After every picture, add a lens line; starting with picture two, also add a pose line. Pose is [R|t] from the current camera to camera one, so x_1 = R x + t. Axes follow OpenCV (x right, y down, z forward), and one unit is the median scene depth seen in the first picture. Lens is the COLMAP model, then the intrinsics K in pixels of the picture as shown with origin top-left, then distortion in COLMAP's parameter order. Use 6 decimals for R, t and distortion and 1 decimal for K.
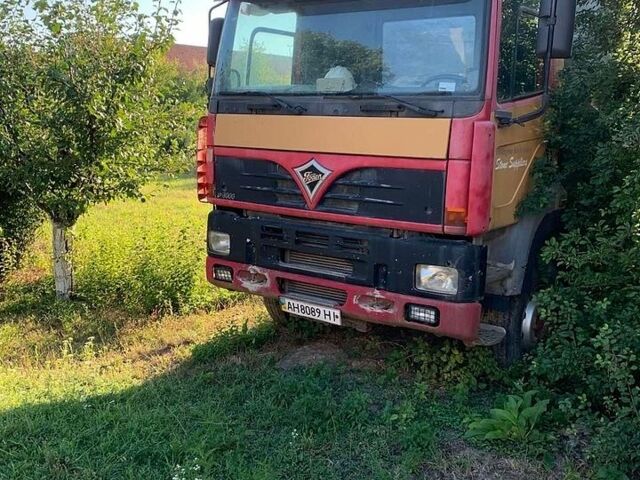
lens RADIAL K [[596.2, 0, 320.0], [0, 596.2, 240.0], [0, 0, 1]] dist [-0.001798, -0.003366]
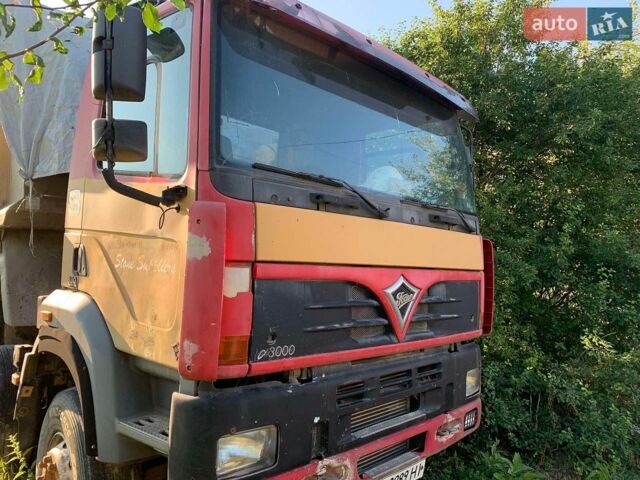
lens RADIAL K [[596.2, 0, 320.0], [0, 596.2, 240.0], [0, 0, 1]] dist [-0.001798, -0.003366]
pose [[0.043179, 0.034000, 0.998489, -0.795717], [0.165252, 0.985411, -0.040701, -0.166383], [-0.985306, 0.166760, 0.036931, 1.057839]]
